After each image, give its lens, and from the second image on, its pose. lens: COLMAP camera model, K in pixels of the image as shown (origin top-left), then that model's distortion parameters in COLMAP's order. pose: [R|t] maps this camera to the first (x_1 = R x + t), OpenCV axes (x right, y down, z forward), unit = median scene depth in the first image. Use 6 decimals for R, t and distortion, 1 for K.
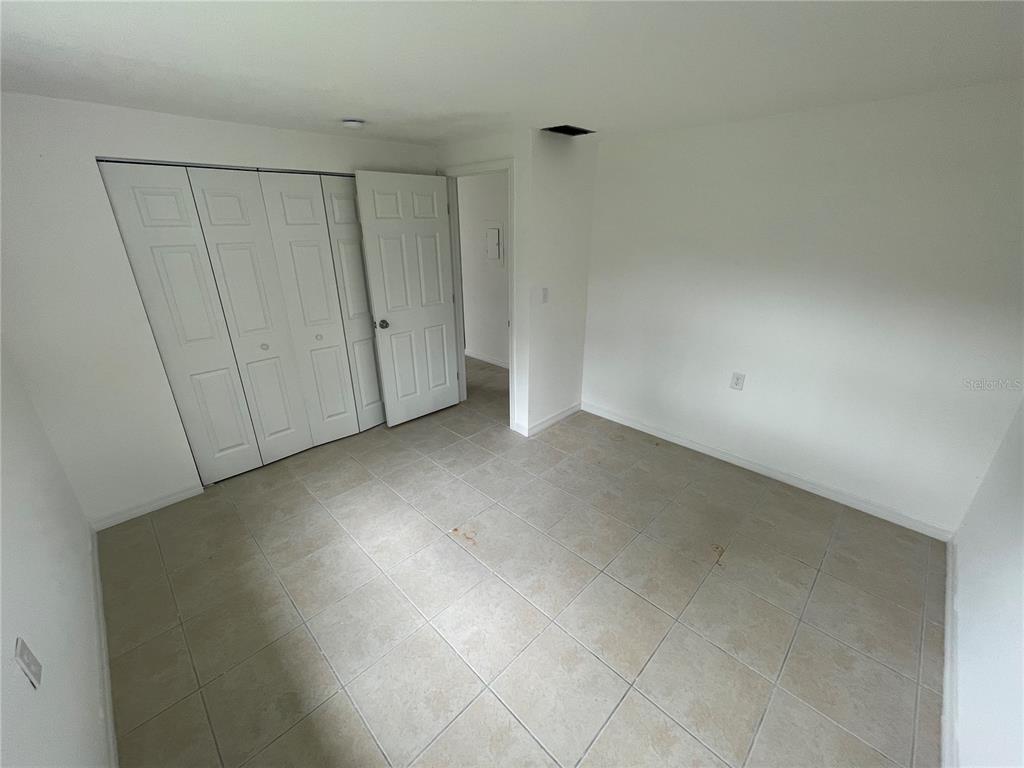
lens RADIAL K [[413.0, 0, 511.9], [0, 413.0, 382.8], [0, 0, 1]] dist [-0.008626, 0.000300]
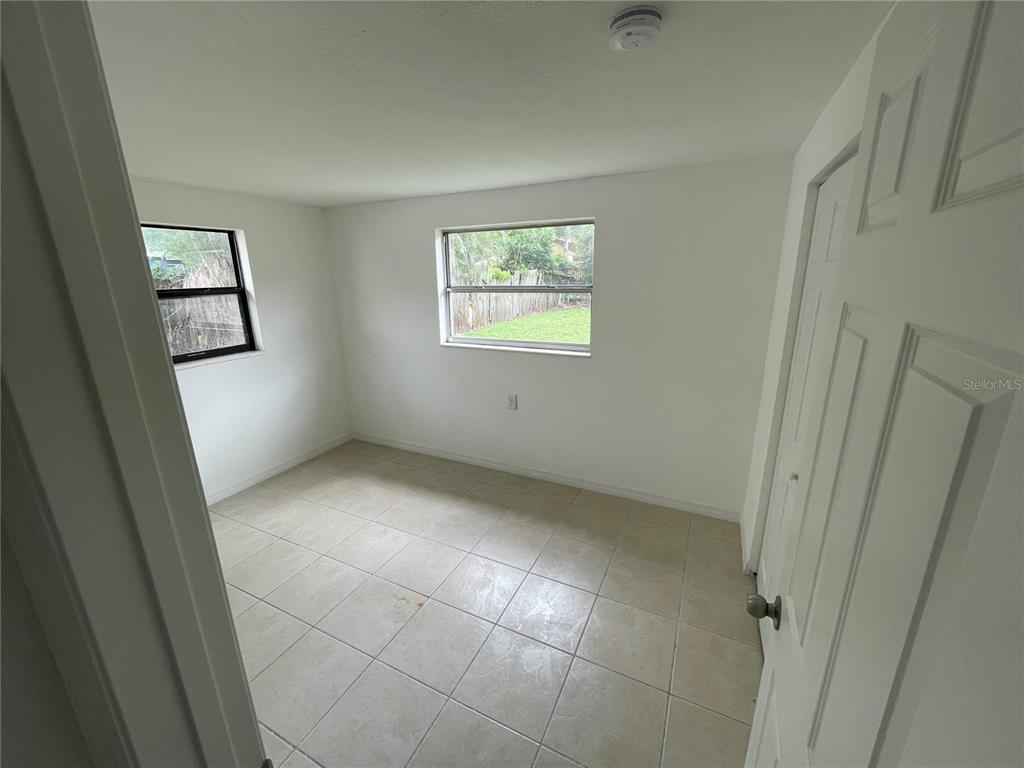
lens RADIAL K [[413.0, 0, 512.8], [0, 413.0, 383.1], [0, 0, 1]] dist [-0.008626, 0.000300]
pose [[-0.946084, 0.104492, -0.306605, -0.114566], [-0.101106, 0.803991, 0.585983, -0.619802], [0.307738, 0.585389, -0.750078, 1.601181]]
